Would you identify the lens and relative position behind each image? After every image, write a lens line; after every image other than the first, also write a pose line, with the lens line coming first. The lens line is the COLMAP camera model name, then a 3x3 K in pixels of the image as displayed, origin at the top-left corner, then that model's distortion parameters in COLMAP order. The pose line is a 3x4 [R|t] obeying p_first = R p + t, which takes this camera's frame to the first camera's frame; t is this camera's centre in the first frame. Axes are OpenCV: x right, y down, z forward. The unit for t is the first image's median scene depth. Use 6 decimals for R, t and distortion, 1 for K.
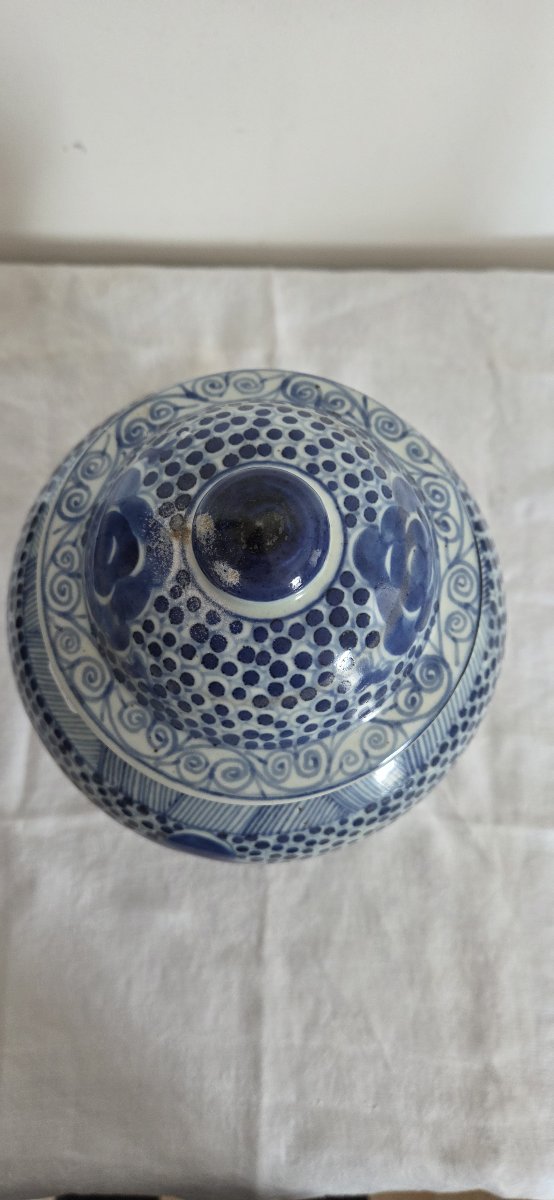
lens RADIAL K [[854.9, 0, 260.5], [0, 854.9, 606.2], [0, 0, 1]] dist [0.005554, -0.000734]
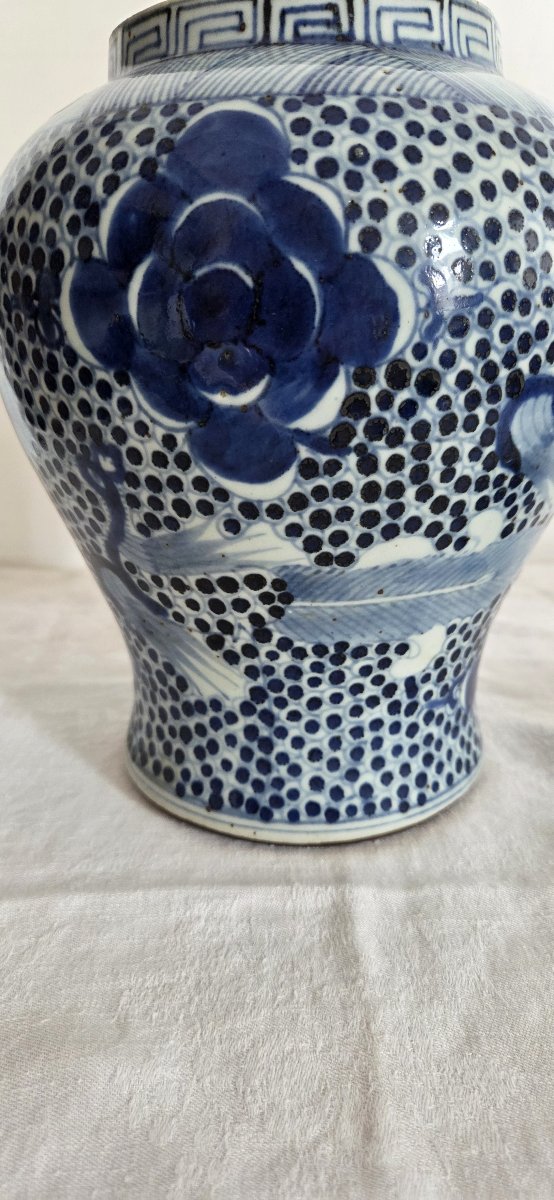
lens RADIAL K [[848.4, 0, 277.0], [0, 848.4, 600.0], [0, 0, 1]] dist [0.027918, -0.047204]
pose [[0.999369, -0.033547, 0.011634, -0.055659], [0.025825, 0.461859, -0.886577, 0.958018], [0.024369, 0.886318, 0.462435, 1.019055]]
